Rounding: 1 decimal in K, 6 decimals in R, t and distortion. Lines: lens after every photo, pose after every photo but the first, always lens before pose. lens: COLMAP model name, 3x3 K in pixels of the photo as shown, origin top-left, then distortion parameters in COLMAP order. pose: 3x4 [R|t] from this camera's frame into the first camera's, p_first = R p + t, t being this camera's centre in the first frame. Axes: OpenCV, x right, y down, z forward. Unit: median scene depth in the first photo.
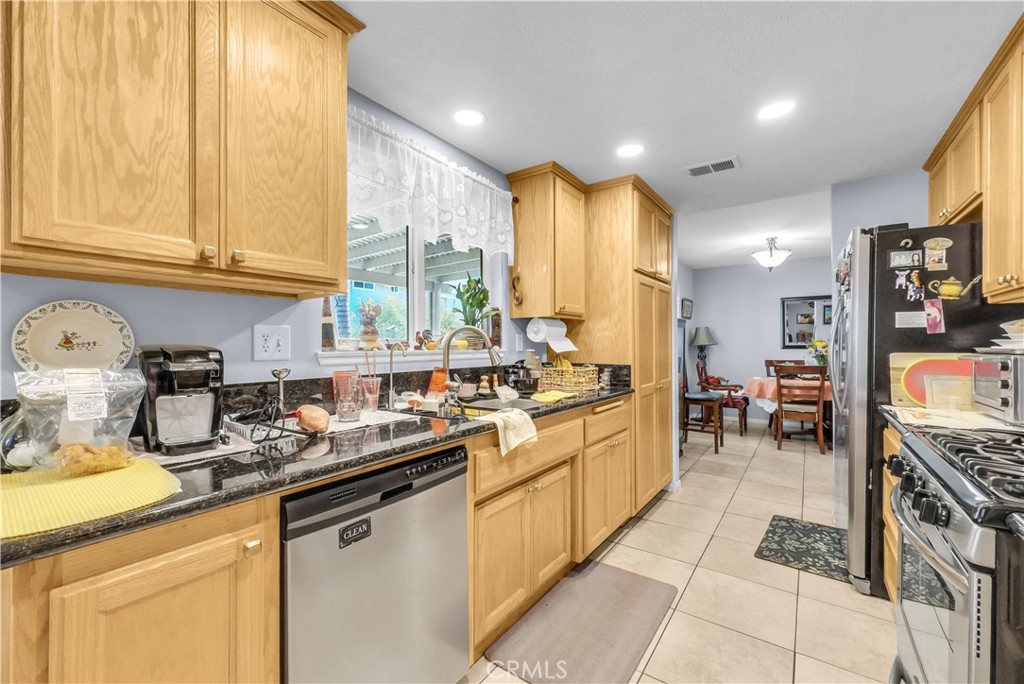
lens RADIAL K [[418.9, 0, 508.4], [0, 418.9, 341.2], [0, 0, 1]] dist [0.000623, 0.000128]
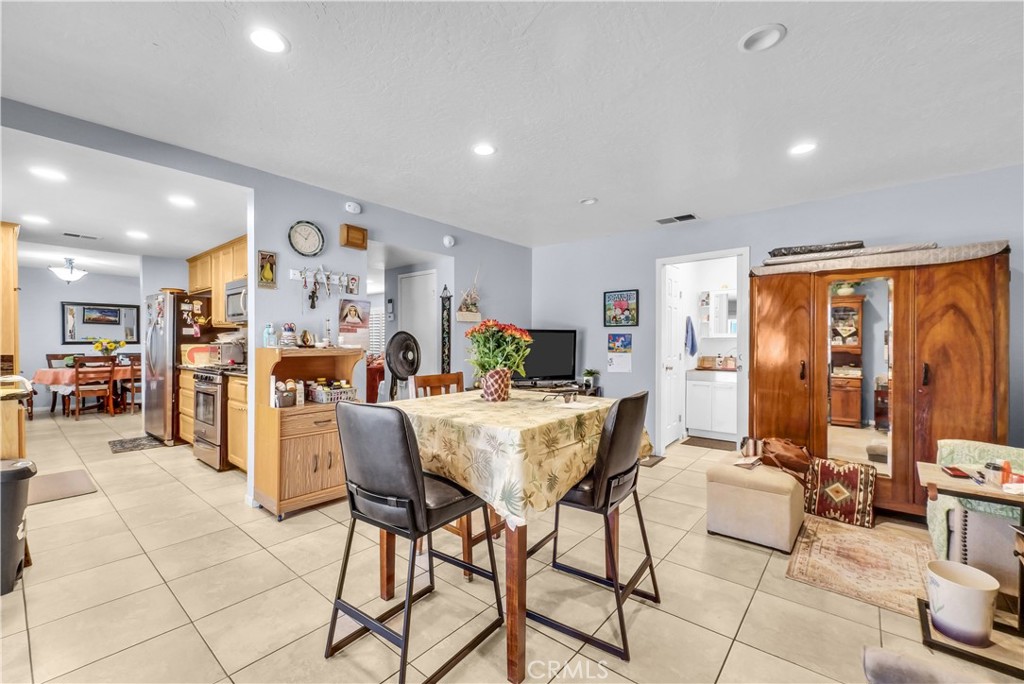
lens RADIAL K [[418.9, 0, 512.7], [0, 418.9, 343.9], [0, 0, 1]] dist [0.000623, 0.000128]
pose [[0.062887, -0.007600, 0.997992, -1.097275], [-0.007212, 0.999941, 0.008070, -0.006889], [-0.997995, -0.007705, 0.062828, -0.847716]]
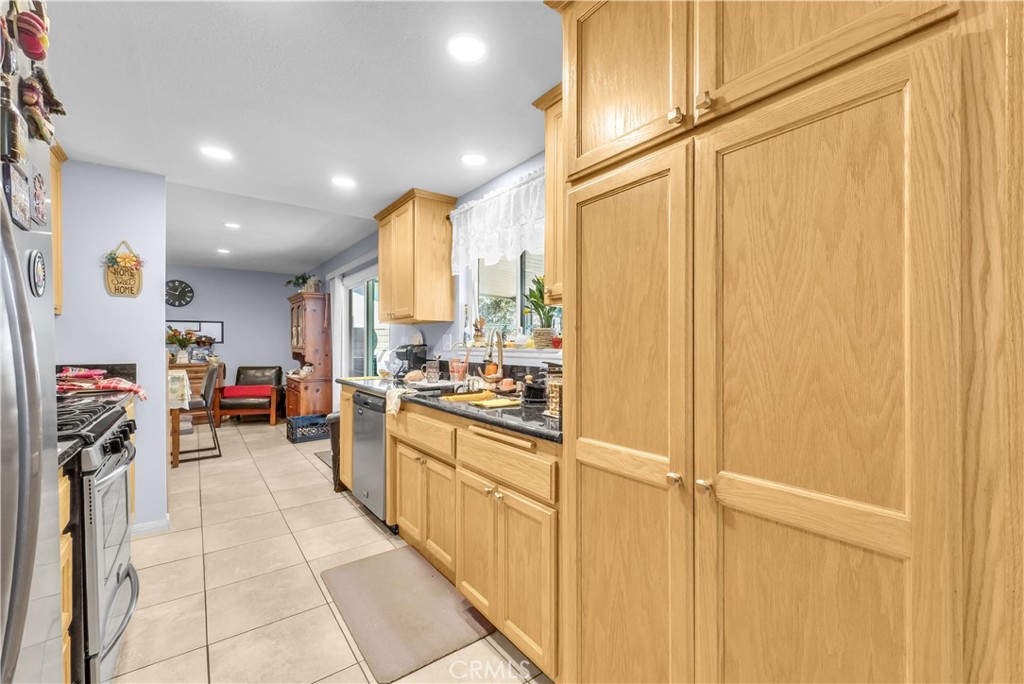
lens RADIAL K [[418.9, 0, 511.7], [0, 418.9, 345.4], [0, 0, 1]] dist [0.000623, 0.000128]
pose [[-0.297451, 0.011893, -0.954663, 0.812664], [0.010698, 0.999901, 0.009124, 0.009172], [0.954677, -0.007499, -0.297549, 1.147112]]
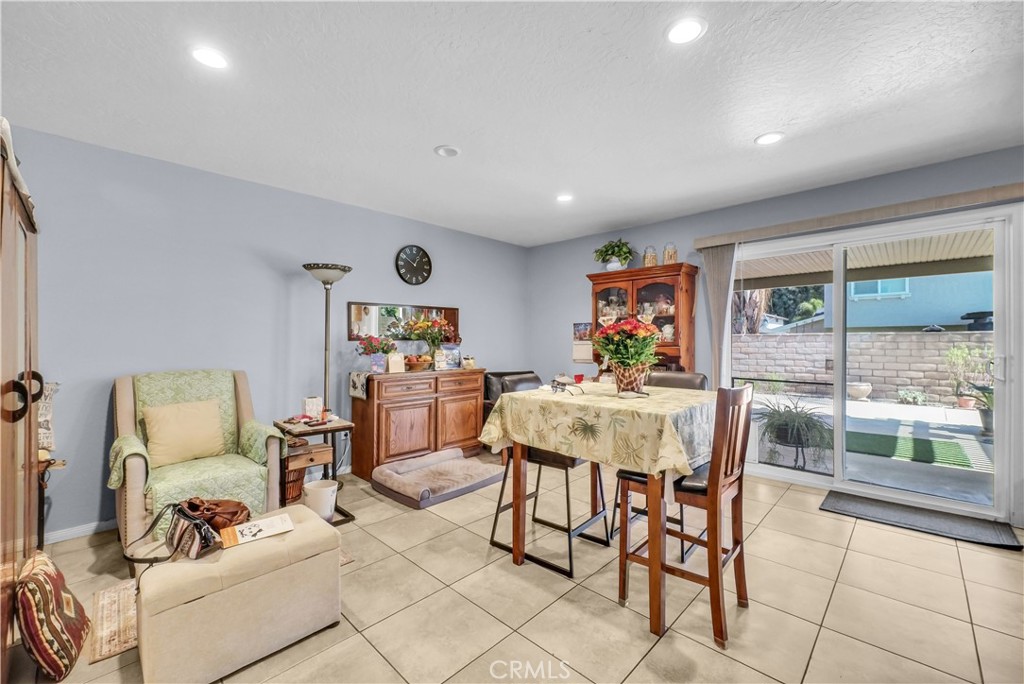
lens RADIAL K [[418.9, 0, 516.9], [0, 418.9, 344.4], [0, 0, 1]] dist [0.000623, 0.000128]
pose [[-0.142769, 0.008633, -0.989718, 0.606054], [0.013166, 0.999890, 0.006822, 0.008992], [0.989668, -0.012057, -0.142867, -0.868815]]
